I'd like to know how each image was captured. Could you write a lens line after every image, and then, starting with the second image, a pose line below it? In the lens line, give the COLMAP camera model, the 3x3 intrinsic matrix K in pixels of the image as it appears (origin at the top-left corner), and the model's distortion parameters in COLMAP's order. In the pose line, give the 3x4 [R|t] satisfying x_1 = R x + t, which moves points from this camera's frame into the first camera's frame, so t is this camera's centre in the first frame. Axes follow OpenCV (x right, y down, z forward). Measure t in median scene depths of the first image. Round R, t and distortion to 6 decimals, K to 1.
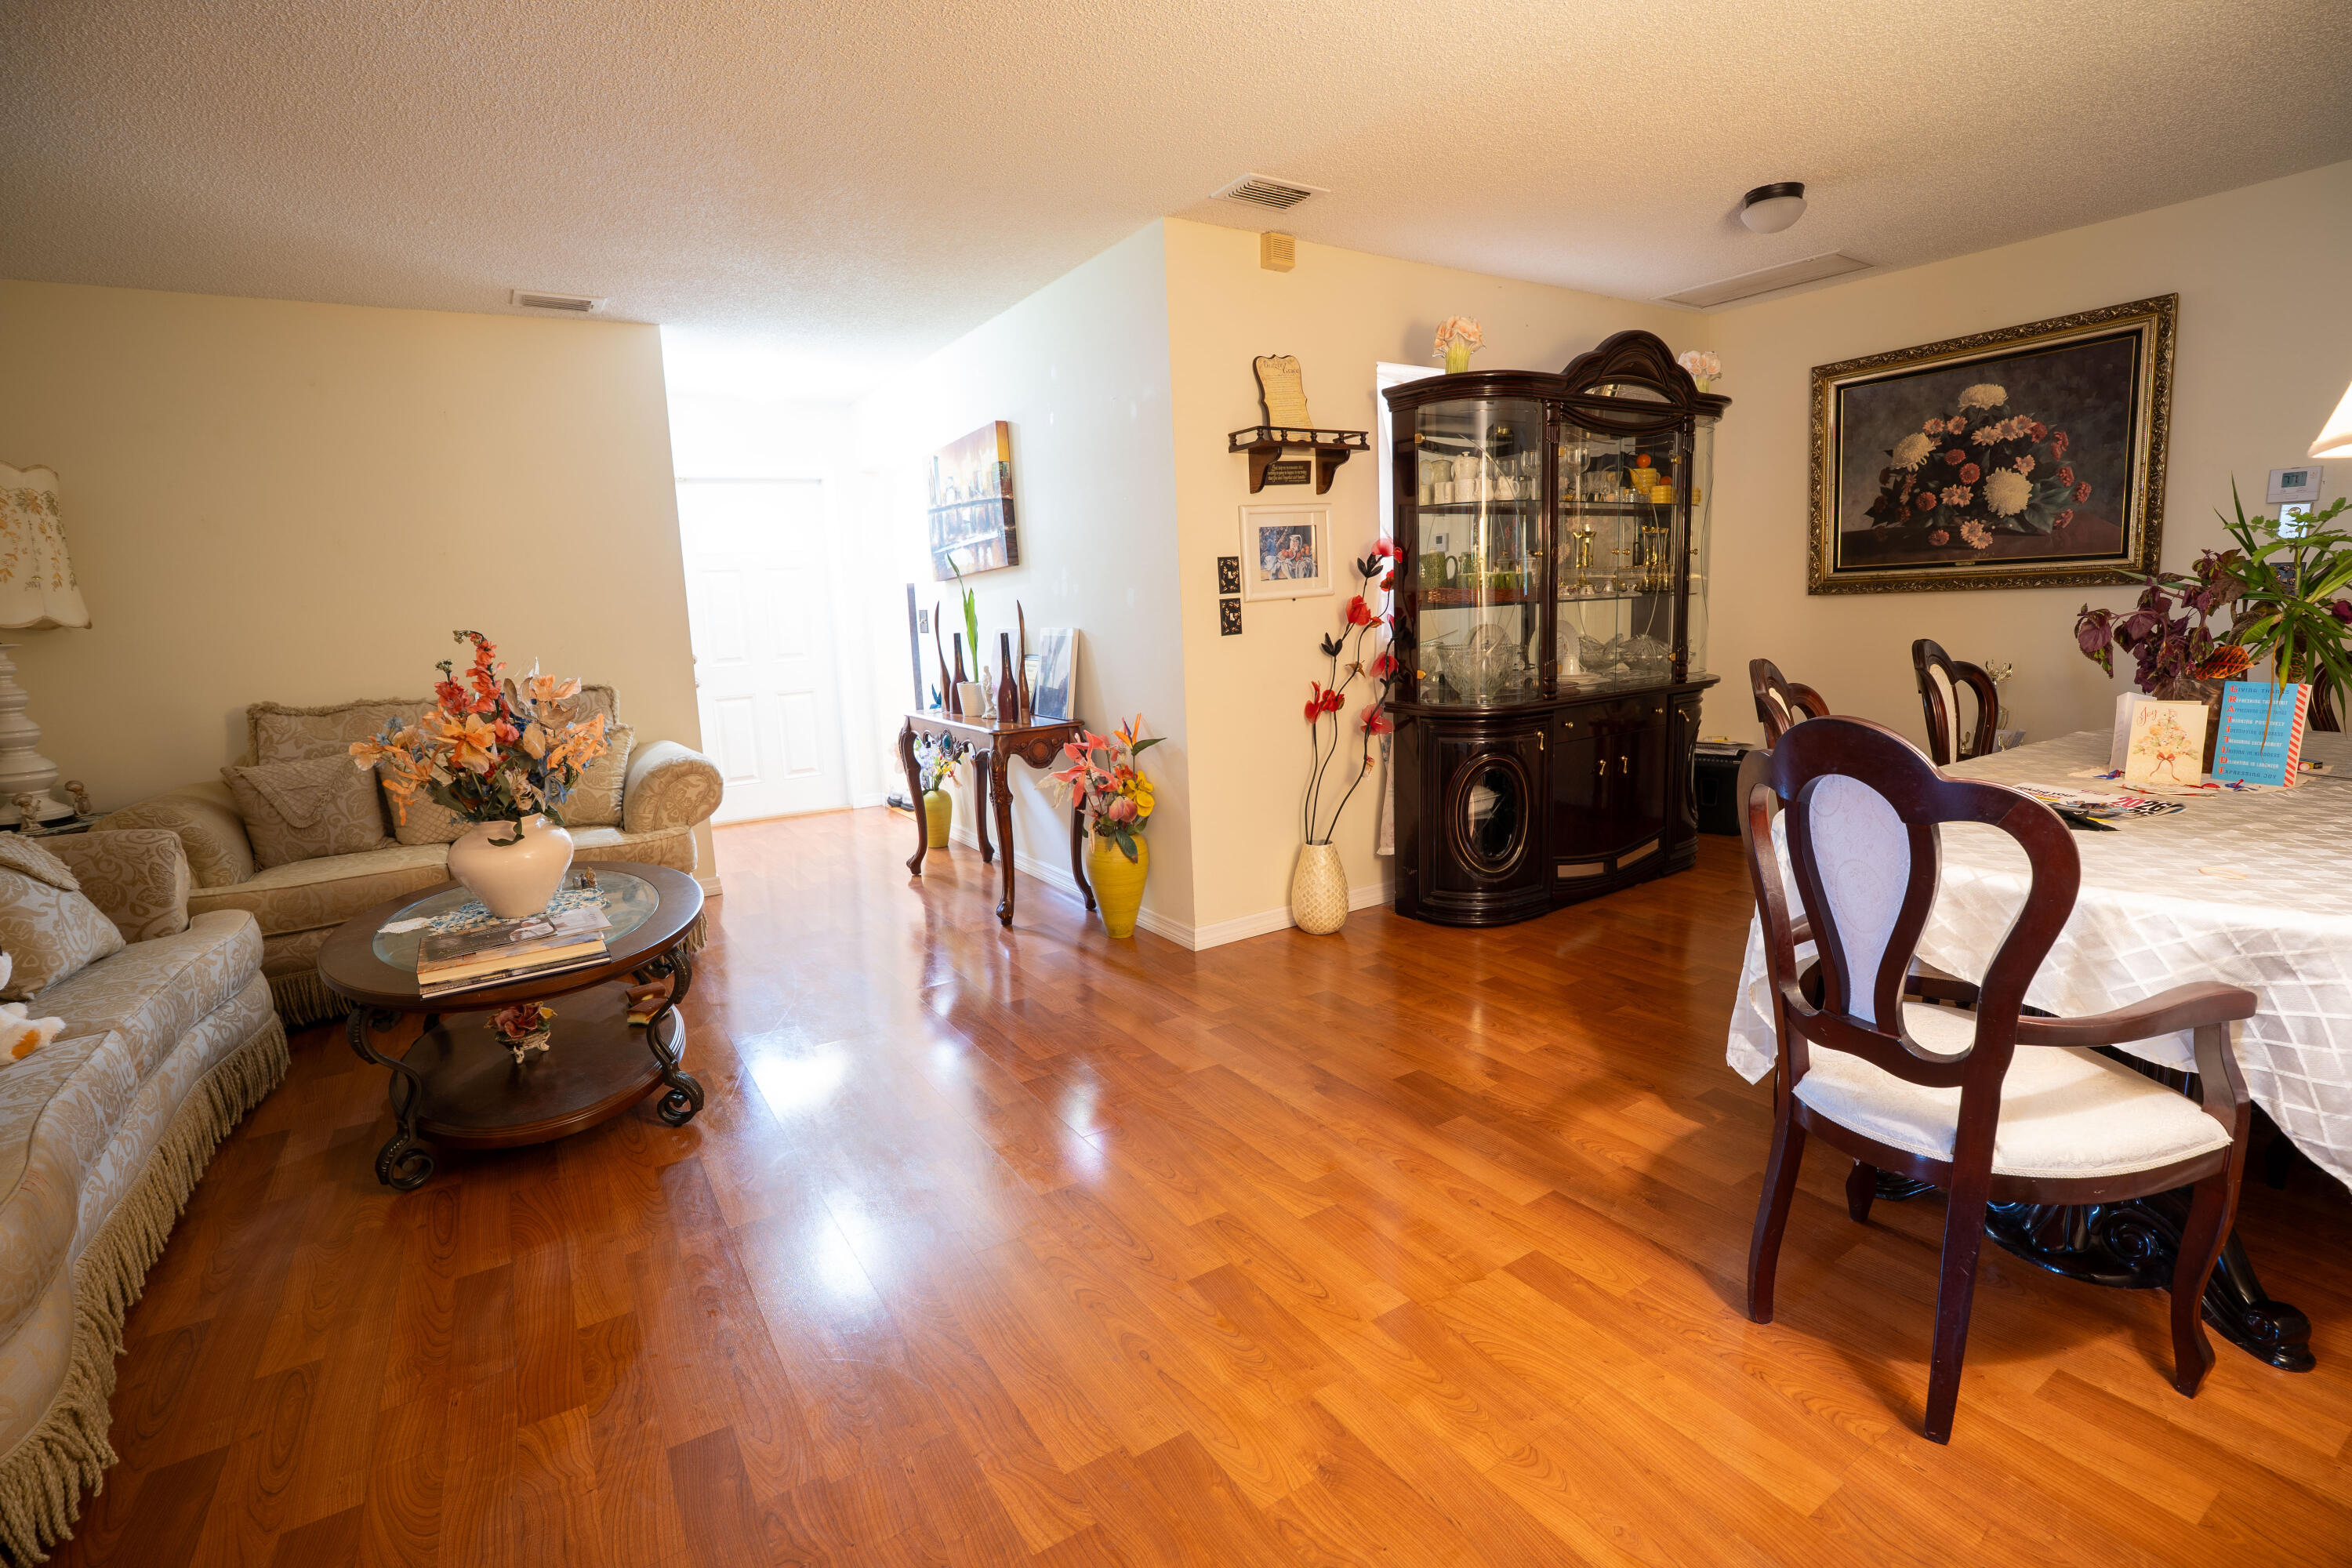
lens RADIAL K [[1087.8, 0, 1168.4], [0, 1087.8, 777.3], [0, 0, 1]] dist [-0.071013, 0.026040]
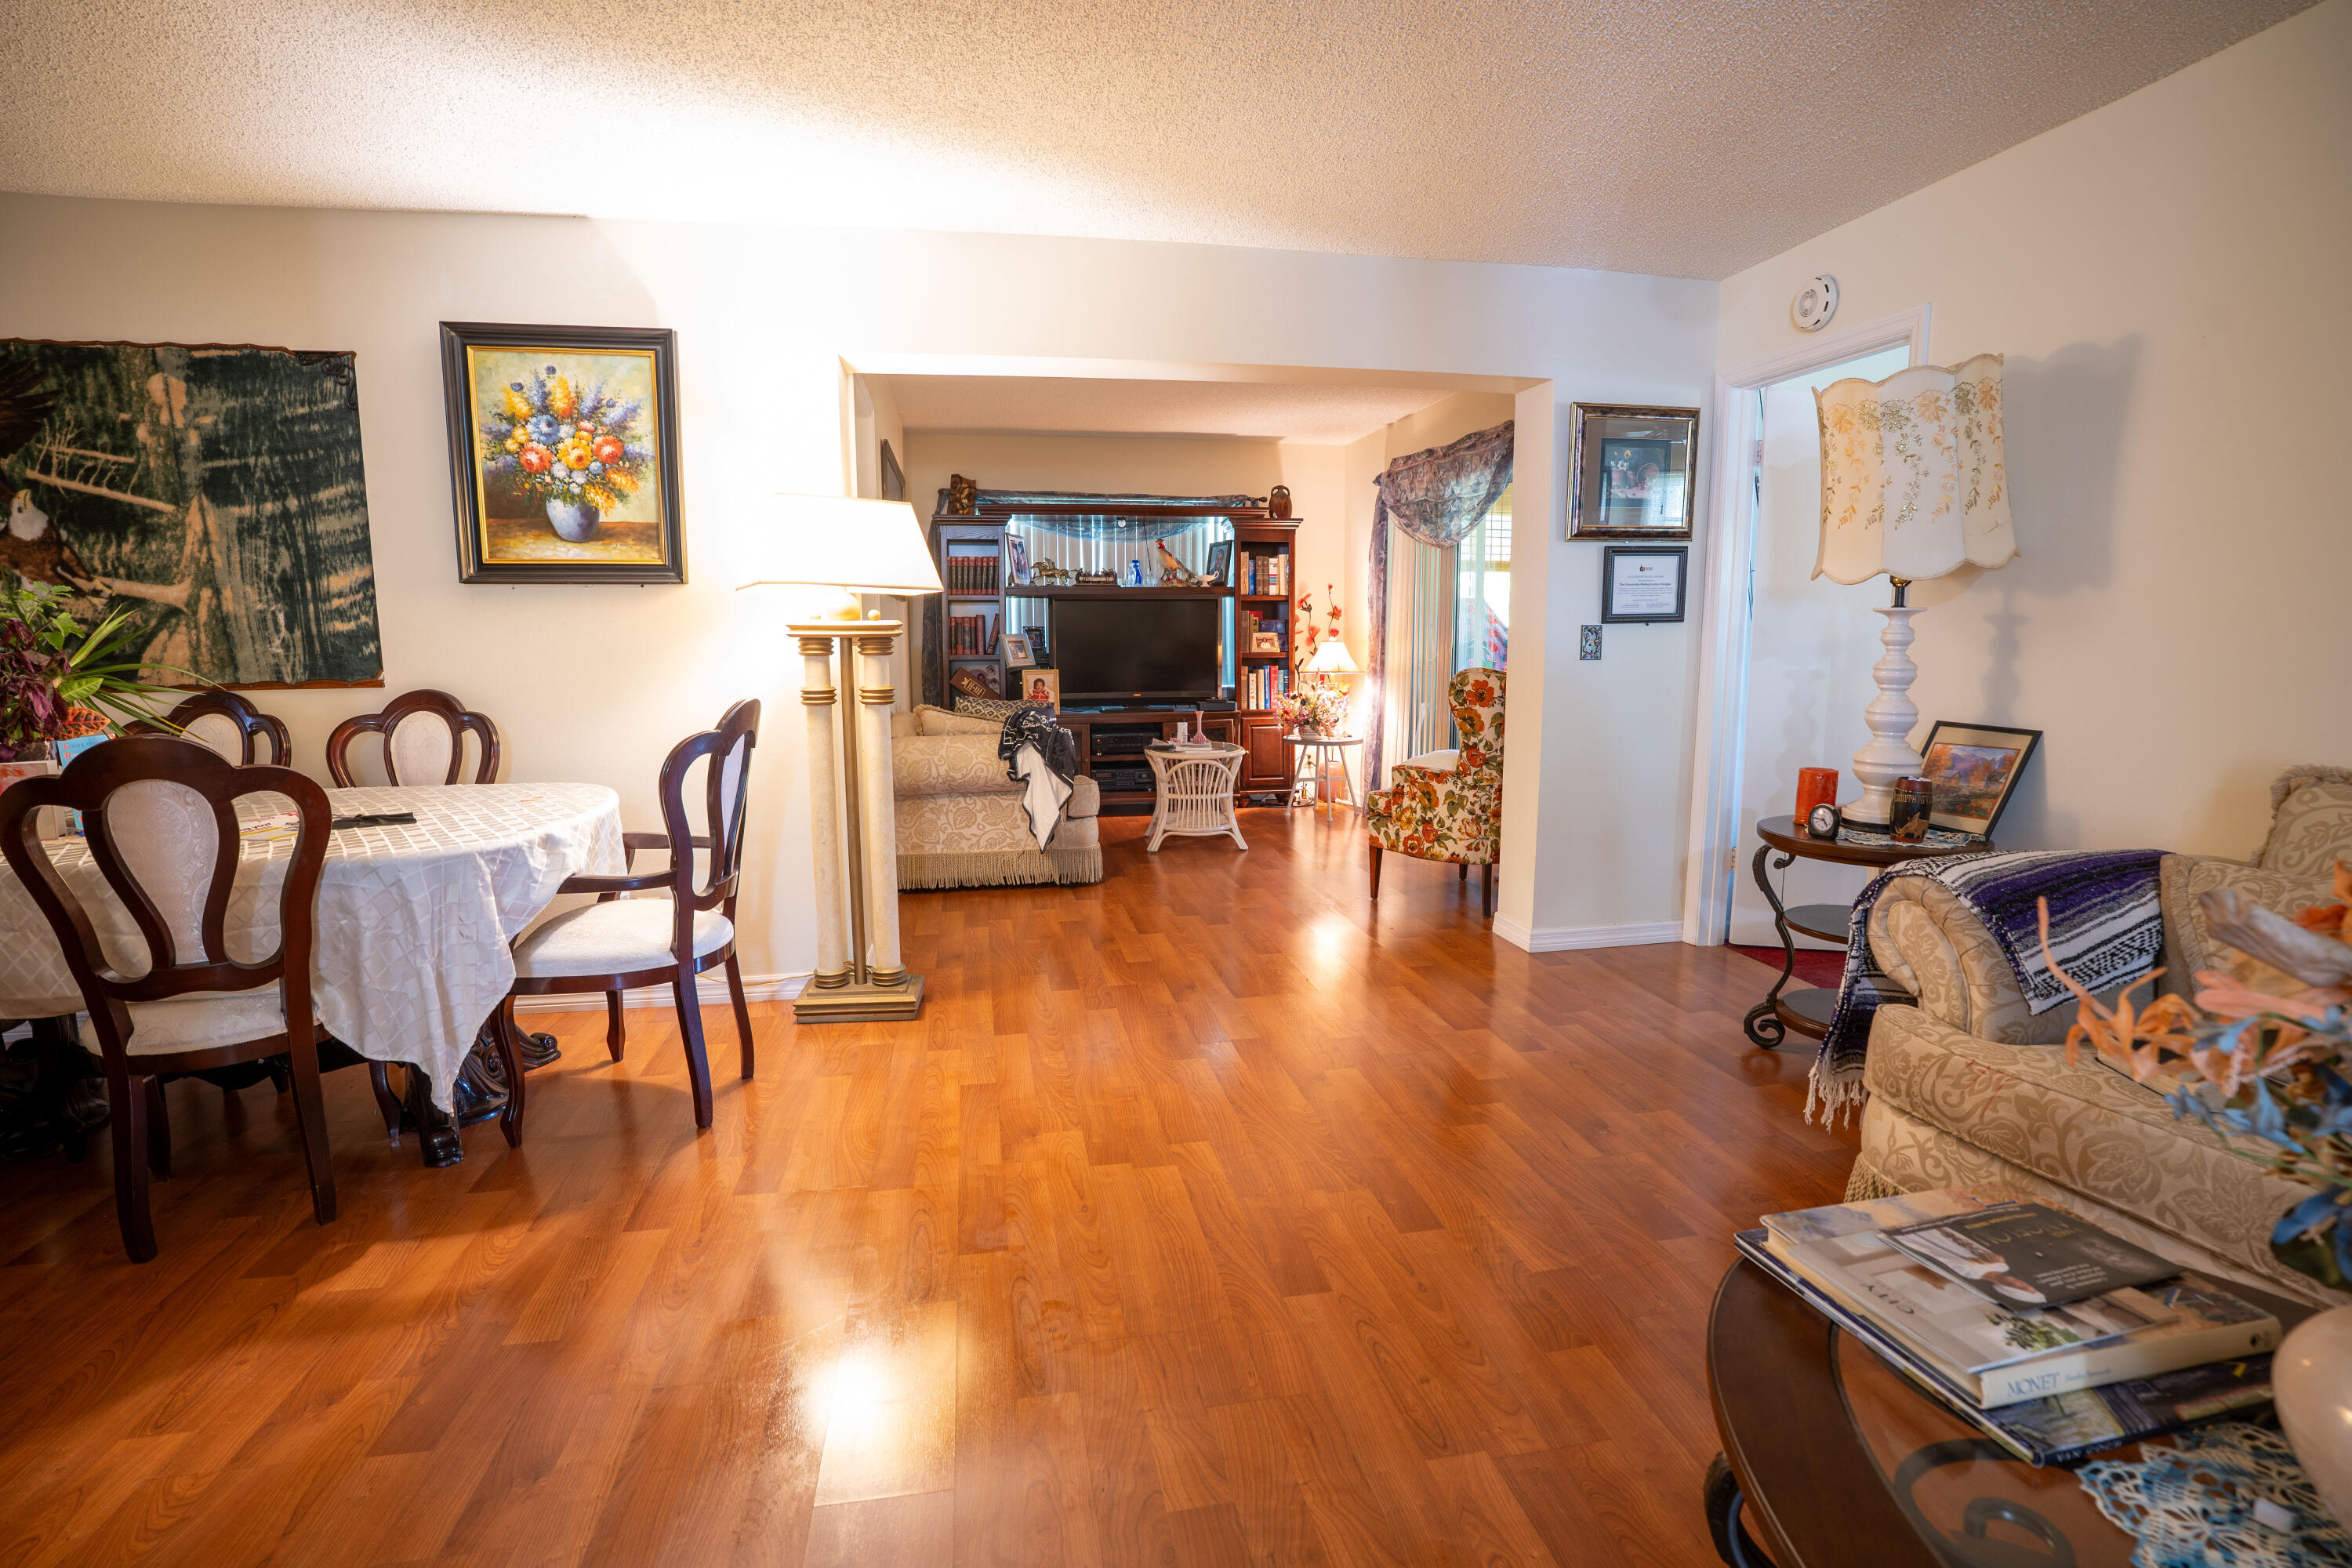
lens RADIAL K [[1087.8, 0, 1168.4], [0, 1087.8, 777.3], [0, 0, 1]] dist [-0.071013, 0.026040]
pose [[-0.927725, -0.006864, 0.373201, -0.279750], [0.105113, 0.954564, 0.278851, -0.139948], [-0.358159, 0.297925, -0.884852, 0.923549]]
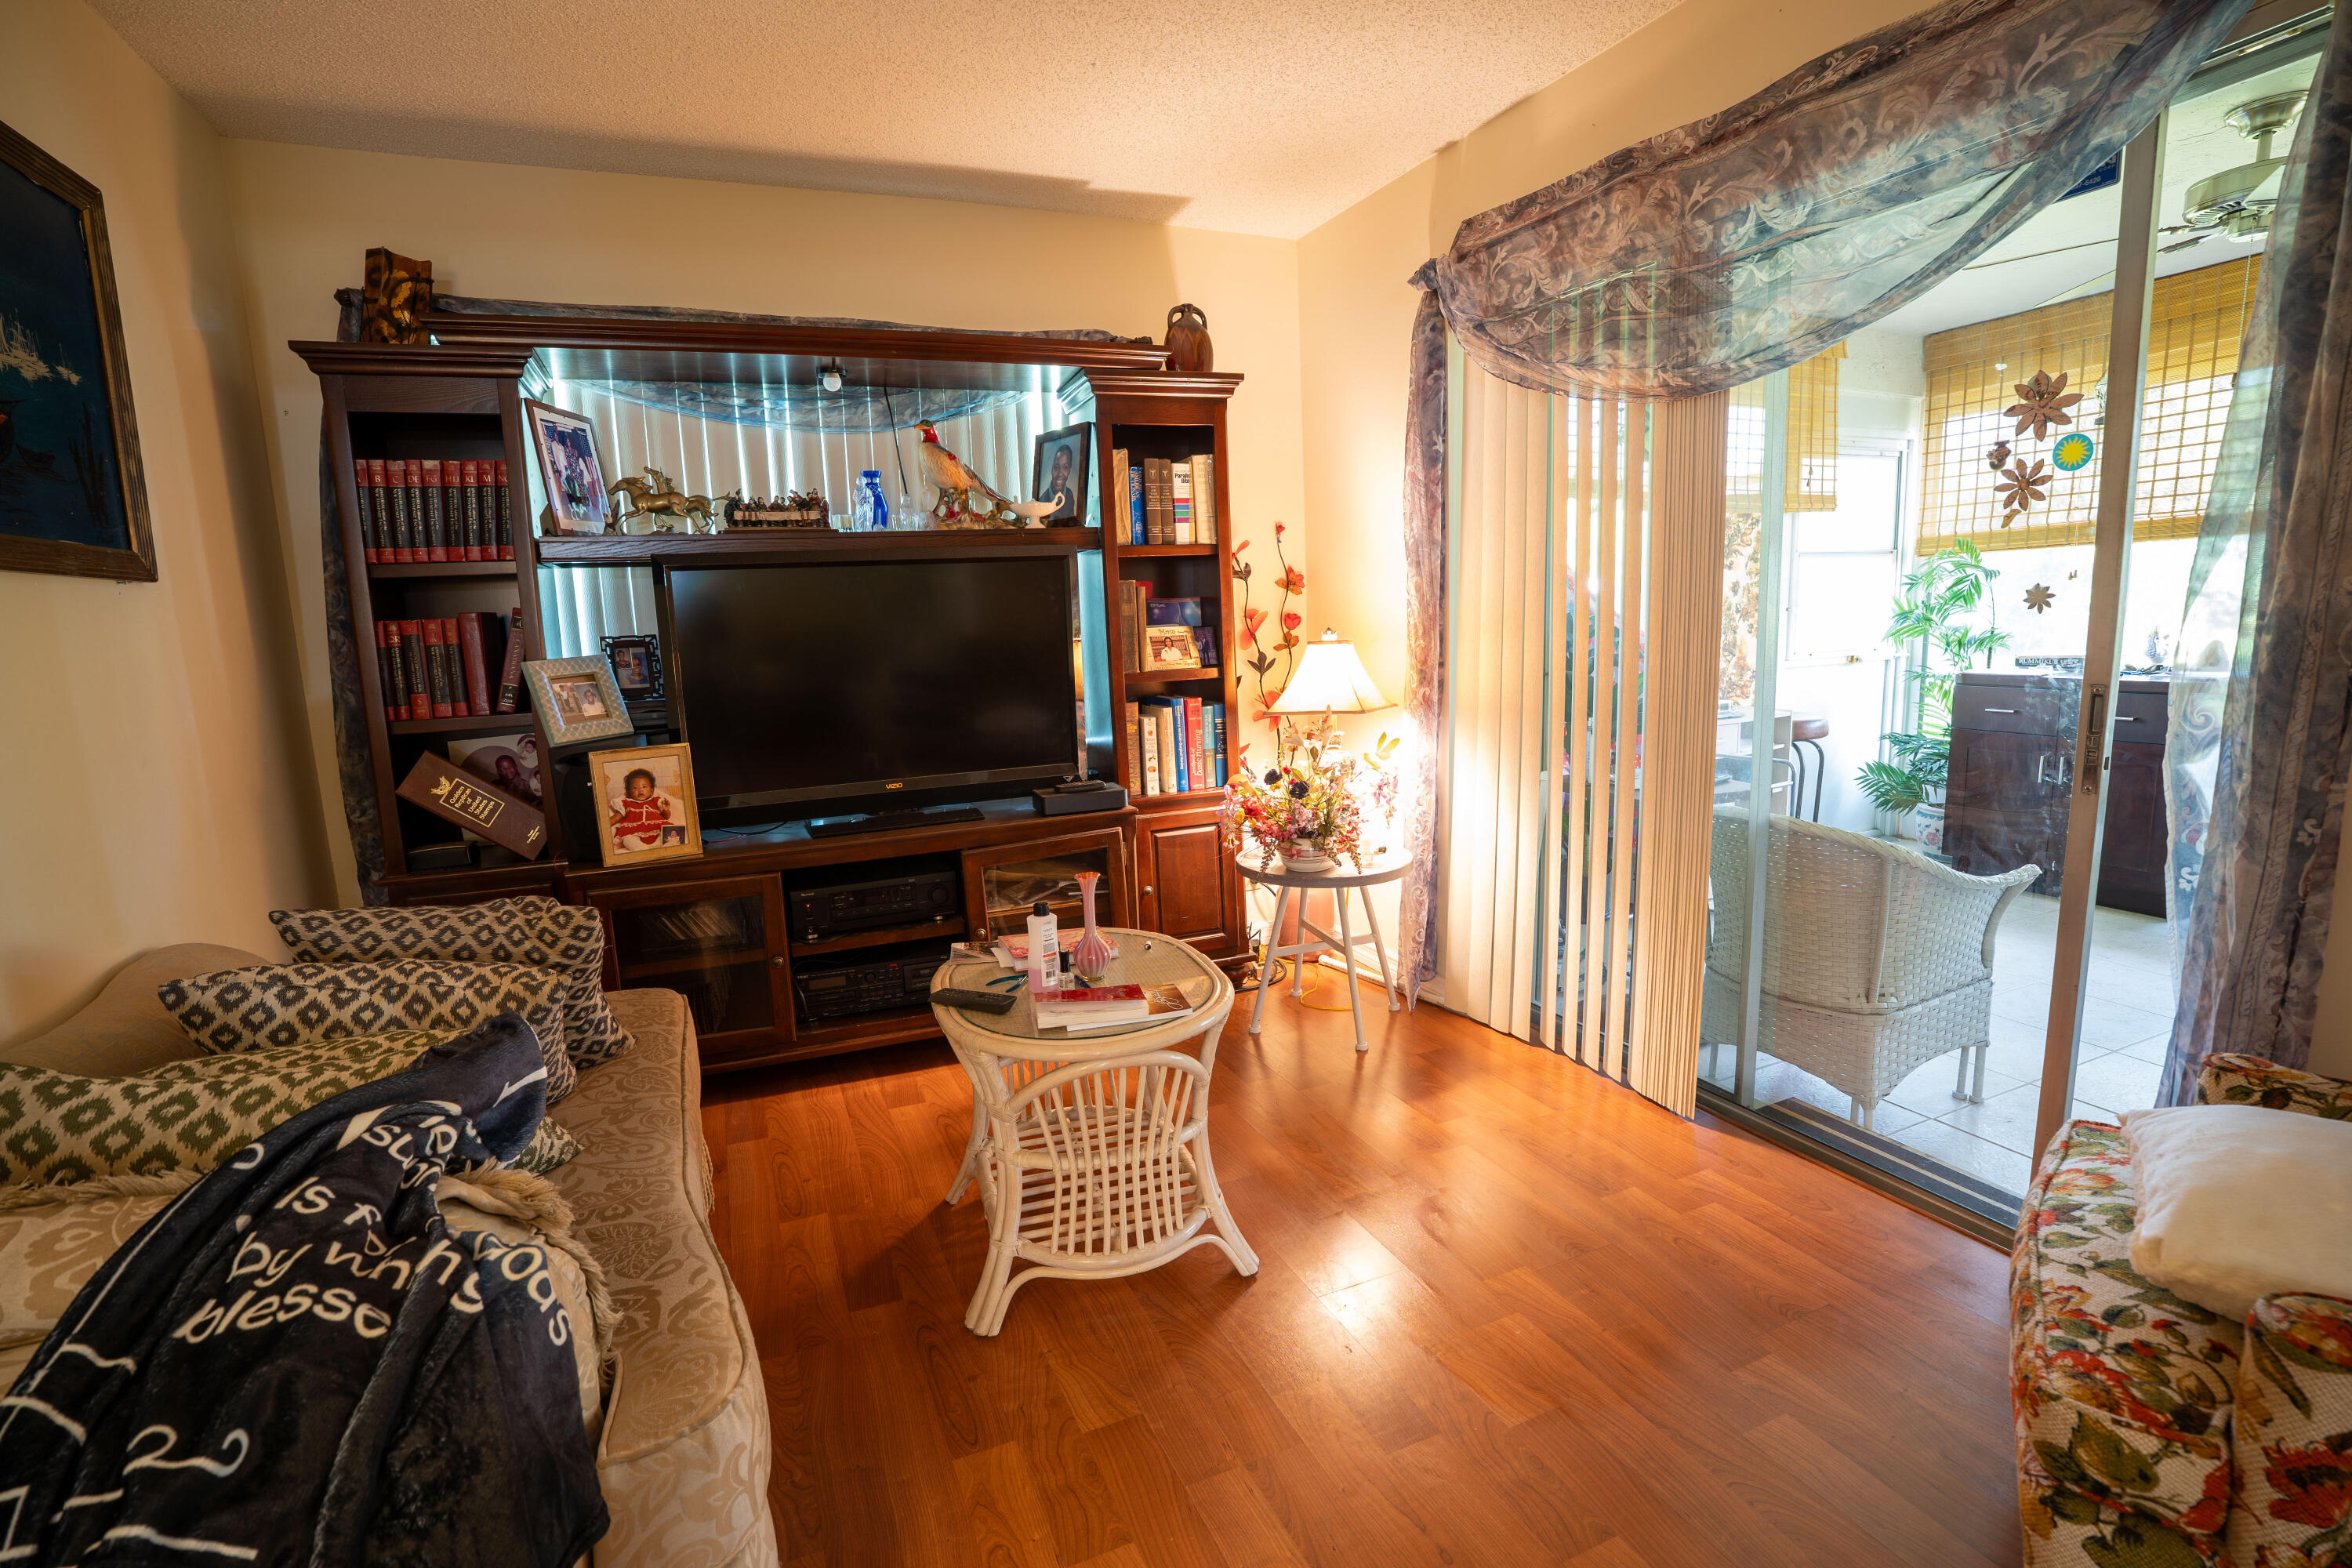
lens RADIAL K [[1087.8, 0, 1168.4], [0, 1087.8, 777.3], [0, 0, 1]] dist [-0.071013, 0.026040]
pose [[-0.984570, 0.050496, 0.167549, 0.144719], [0.102584, 0.942240, 0.318842, 0.004377], [-0.141771, 0.331110, -0.932881, -0.059712]]
